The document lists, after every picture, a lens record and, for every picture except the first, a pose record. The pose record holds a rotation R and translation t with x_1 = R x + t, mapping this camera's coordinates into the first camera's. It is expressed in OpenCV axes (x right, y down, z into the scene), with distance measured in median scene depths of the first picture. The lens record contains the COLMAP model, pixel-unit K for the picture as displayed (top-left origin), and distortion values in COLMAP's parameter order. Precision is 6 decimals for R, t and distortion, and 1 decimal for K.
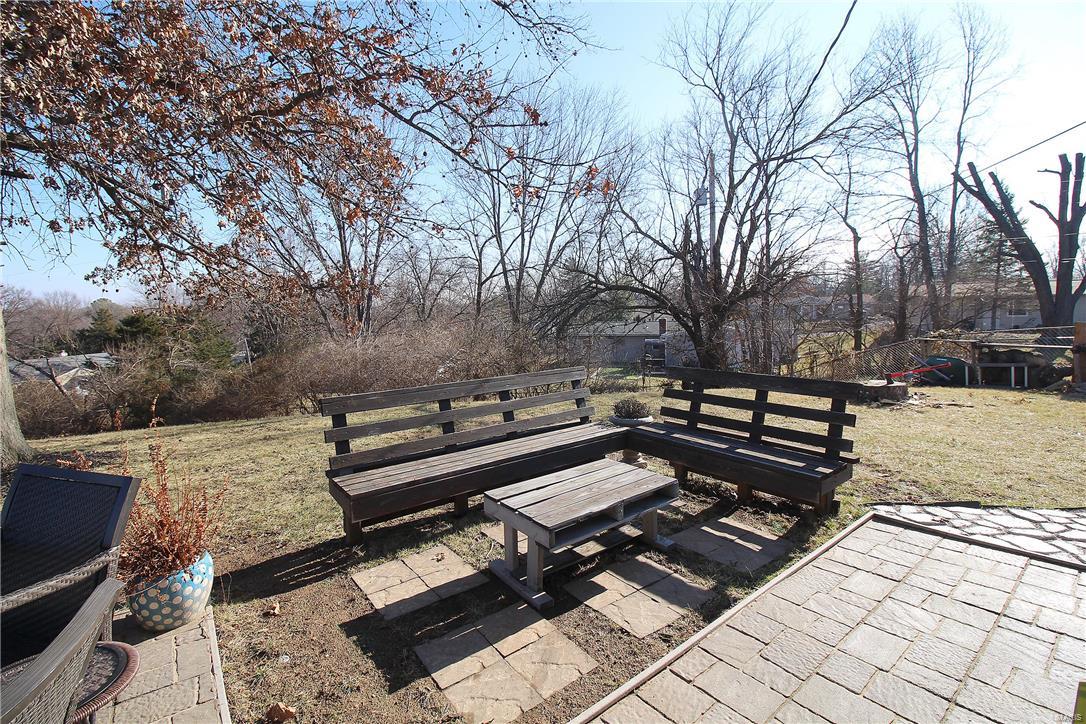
lens RADIAL K [[504.4, 0, 548.7], [0, 504.4, 344.9], [0, 0, 1]] dist [-0.030193, -0.000188]
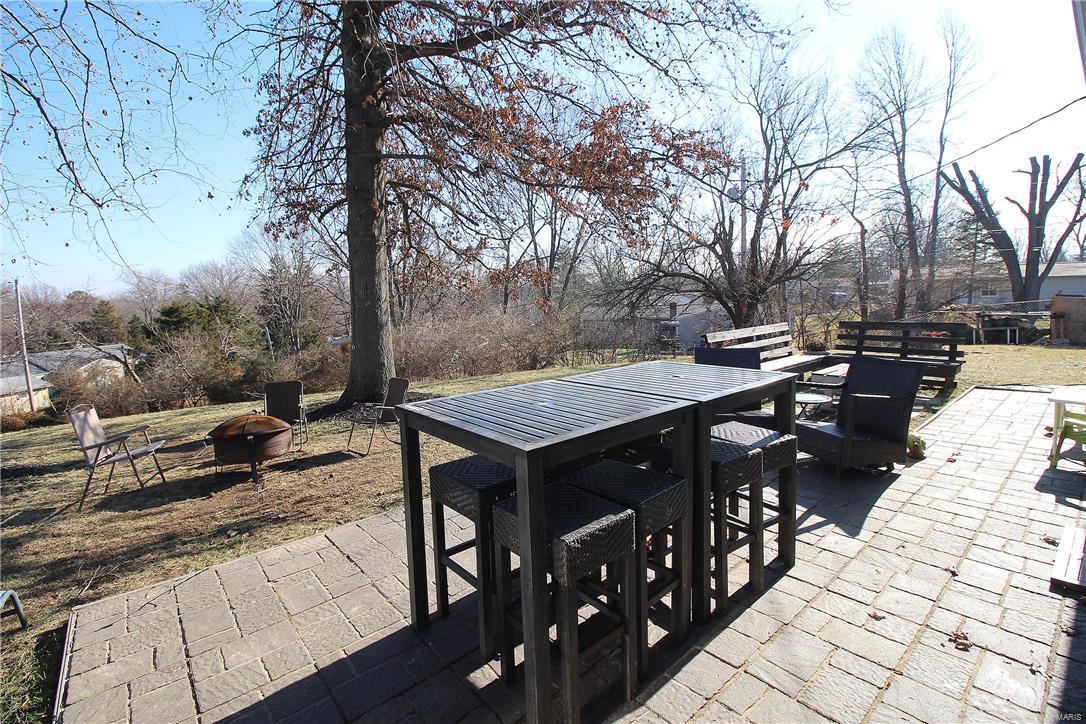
lens RADIAL K [[504.4, 0, 548.7], [0, 504.4, 344.9], [0, 0, 1]] dist [-0.030193, -0.000188]
pose [[0.998880, -0.016632, 0.044294, -0.149266], [0.015470, 0.999530, 0.026450, 0.010921], [-0.044713, -0.025736, 0.998668, -0.119831]]
